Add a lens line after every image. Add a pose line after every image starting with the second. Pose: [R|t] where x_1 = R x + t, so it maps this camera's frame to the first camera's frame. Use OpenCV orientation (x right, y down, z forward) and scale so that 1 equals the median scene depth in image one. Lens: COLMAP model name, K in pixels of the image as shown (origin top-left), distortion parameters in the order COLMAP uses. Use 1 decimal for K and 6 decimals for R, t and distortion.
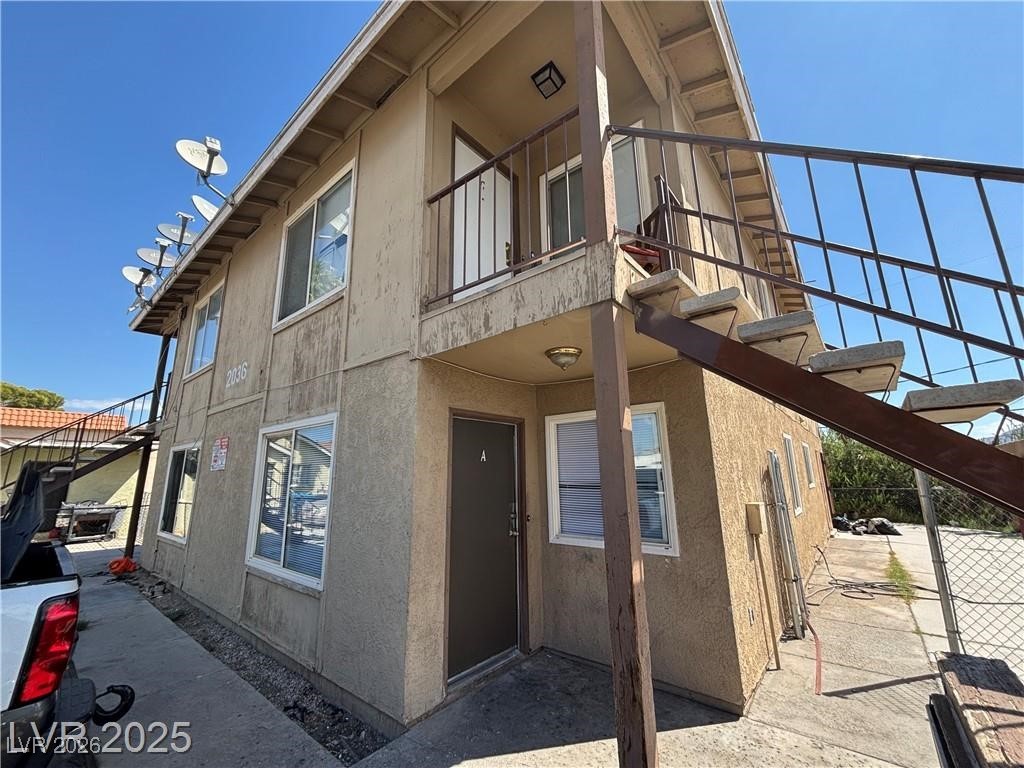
lens RADIAL K [[411.3, 0, 512.0], [0, 411.3, 384.0], [0, 0, 1]] dist [0.003846, -0.000512]
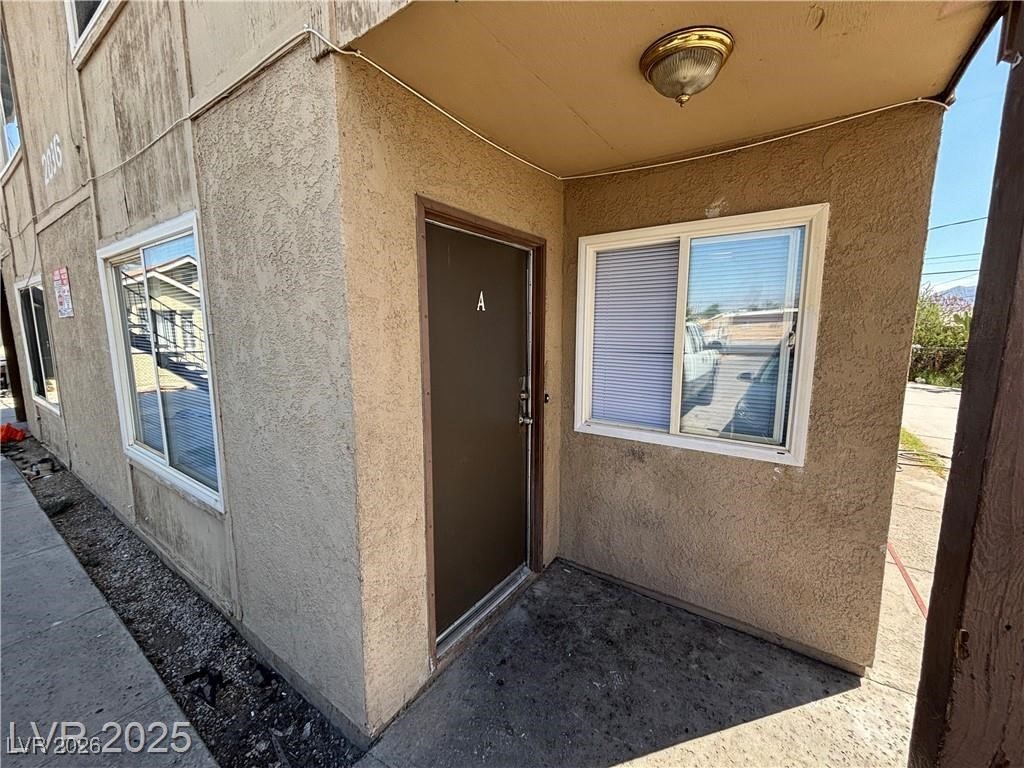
lens RADIAL K [[411.3, 0, 512.0], [0, 411.3, 384.0], [0, 0, 1]] dist [0.003846, -0.000512]
pose [[0.996346, 0.002753, 0.085364, -0.080175], [-0.032353, 0.937163, 0.347389, 0.089354], [-0.079044, -0.348882, 0.933827, 0.452515]]
